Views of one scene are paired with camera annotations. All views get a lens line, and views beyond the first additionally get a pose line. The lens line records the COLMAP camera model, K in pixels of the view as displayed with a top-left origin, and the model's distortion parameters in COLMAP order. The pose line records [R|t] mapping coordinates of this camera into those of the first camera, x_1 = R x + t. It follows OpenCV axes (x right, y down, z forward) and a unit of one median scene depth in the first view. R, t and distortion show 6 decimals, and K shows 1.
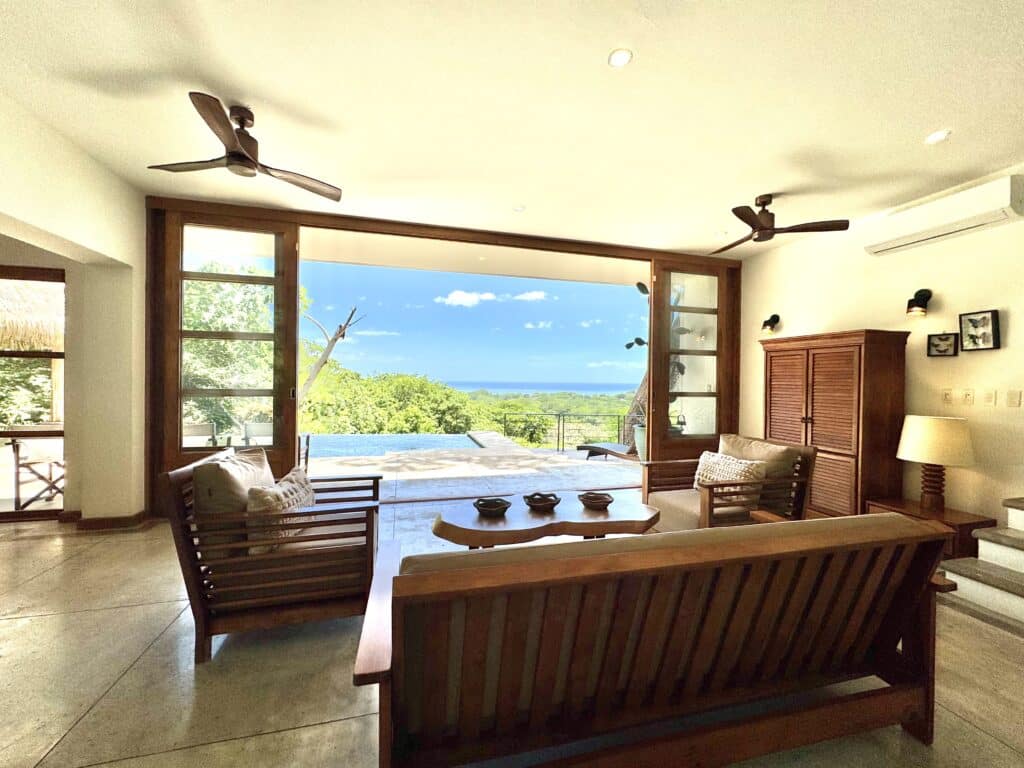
lens RADIAL K [[409.0, 0, 508.6], [0, 409.0, 383.3], [0, 0, 1]] dist [-0.000833, 0.000882]
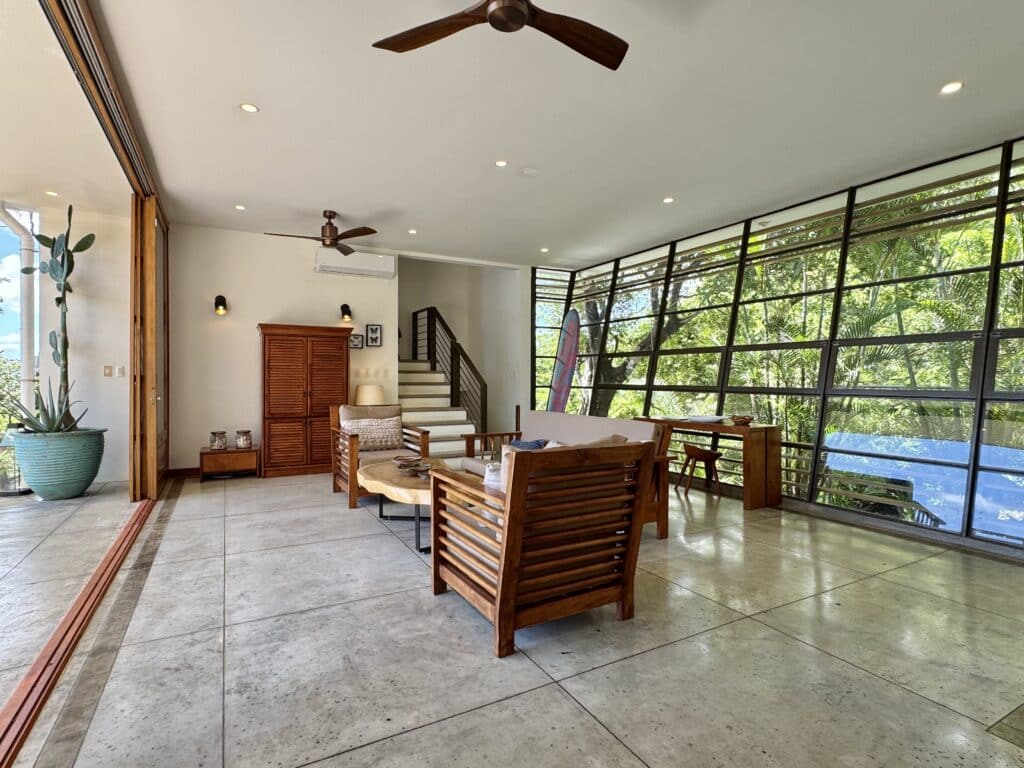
lens RADIAL K [[518.3, 0, 502.9], [0, 518.3, 386.3], [0, 0, 1]] dist [0.024234, -0.000340]
pose [[-0.221748, -0.023038, 0.974832, -1.161241], [0.004945, 0.999681, 0.024750, 0.039112], [-0.975091, 0.010308, -0.221564, 0.956531]]
